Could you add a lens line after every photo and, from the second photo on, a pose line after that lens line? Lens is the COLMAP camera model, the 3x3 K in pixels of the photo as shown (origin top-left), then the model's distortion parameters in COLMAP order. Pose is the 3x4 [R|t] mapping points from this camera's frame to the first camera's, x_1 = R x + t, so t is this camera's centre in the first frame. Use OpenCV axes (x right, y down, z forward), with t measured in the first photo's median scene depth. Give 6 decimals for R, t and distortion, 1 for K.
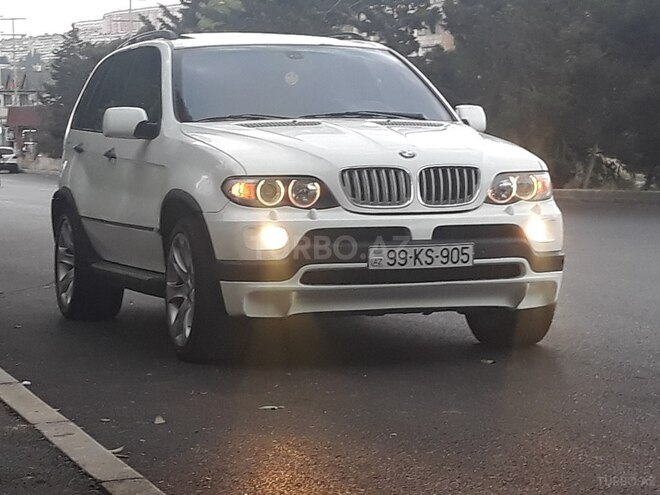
lens RADIAL K [[1872.3, 0, 330.0], [0, 1872.3, 247.5], [0, 0, 1]] dist [0.167894, -0.171726]
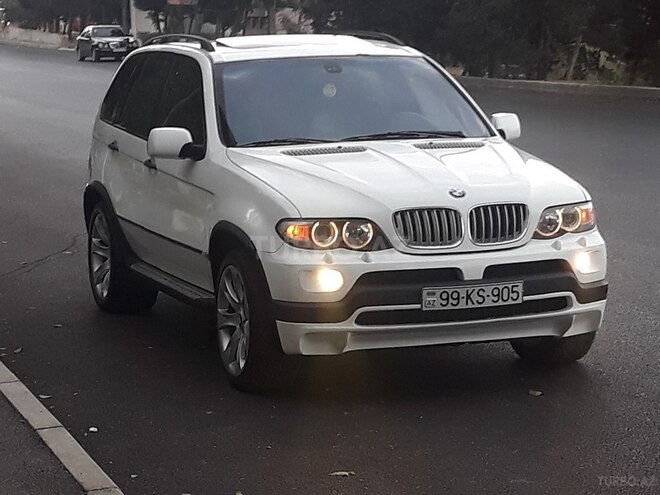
lens RADIAL K [[1872.3, 0, 330.0], [0, 1872.3, 247.5], [0, 0, 1]] dist [0.167894, -0.171726]
pose [[0.999807, -0.009760, 0.017070, -0.045503], [0.008407, 0.996949, 0.077602, -0.099391], [-0.017775, -0.077444, 0.996838, -0.018199]]
